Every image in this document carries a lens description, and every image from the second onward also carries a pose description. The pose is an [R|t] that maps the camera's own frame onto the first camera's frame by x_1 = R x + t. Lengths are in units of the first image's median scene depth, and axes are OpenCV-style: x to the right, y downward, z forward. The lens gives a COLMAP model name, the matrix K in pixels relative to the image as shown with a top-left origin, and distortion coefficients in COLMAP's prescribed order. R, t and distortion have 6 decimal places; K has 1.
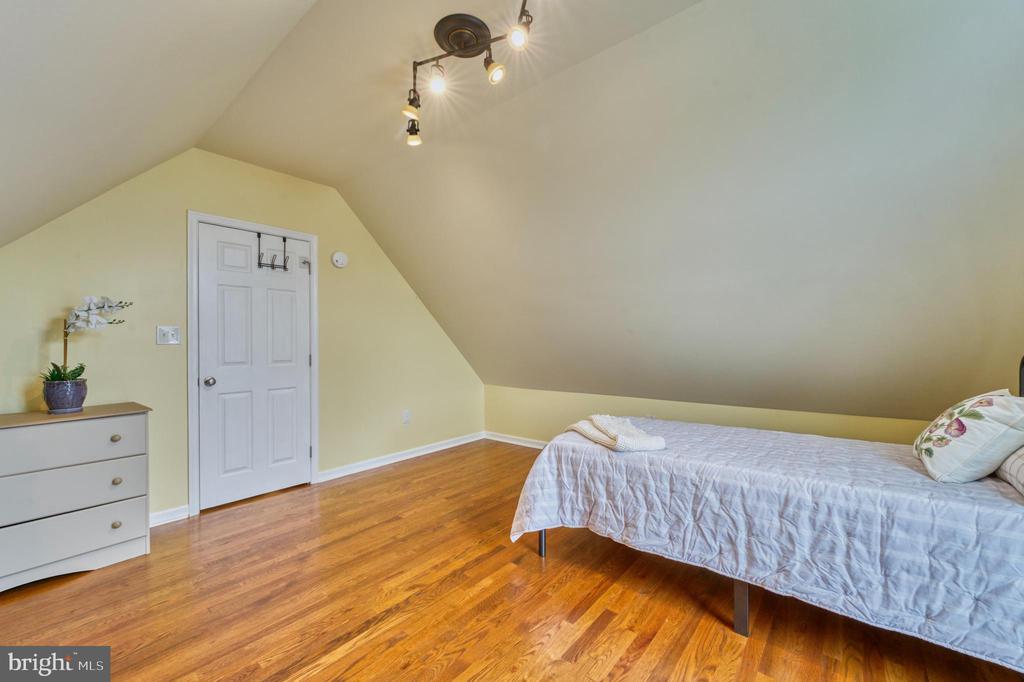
lens RADIAL K [[414.8, 0, 509.7], [0, 414.8, 345.7], [0, 0, 1]] dist [-0.011607, -0.001961]
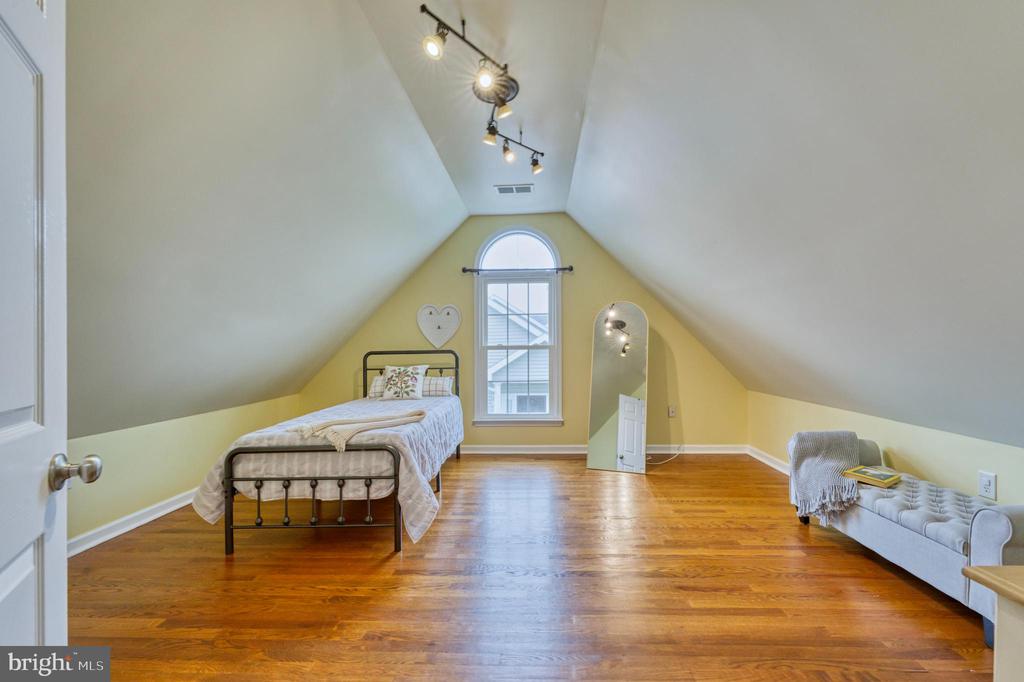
lens RADIAL K [[414.8, 0, 519.1], [0, 414.8, 341.9], [0, 0, 1]] dist [-0.011607, -0.001961]
pose [[-0.602367, 0.017466, 0.798028, -1.139533], [0.016277, 0.999821, -0.009596, 0.002302], [-0.798053, 0.007209, -0.602544, 1.678816]]
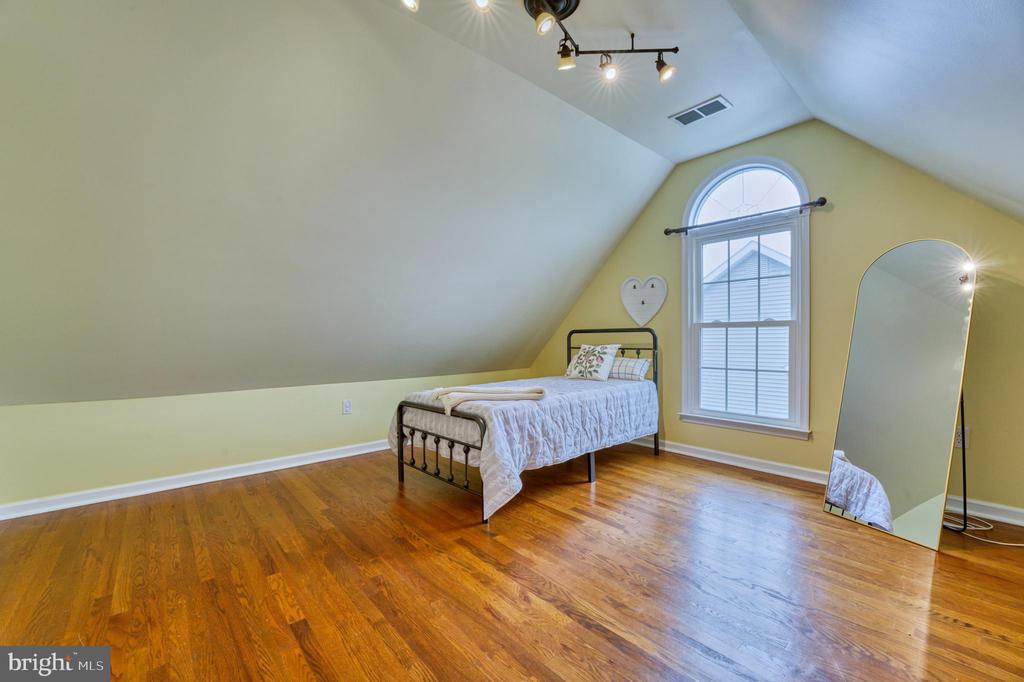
lens RADIAL K [[414.8, 0, 503.6], [0, 414.8, 337.5], [0, 0, 1]] dist [-0.011607, -0.001961]
pose [[0.164879, -0.004409, 0.986304, -1.137938], [0.011311, 0.999933, 0.002579, 0.051535], [-0.986249, 0.010731, 0.164918, 0.948899]]
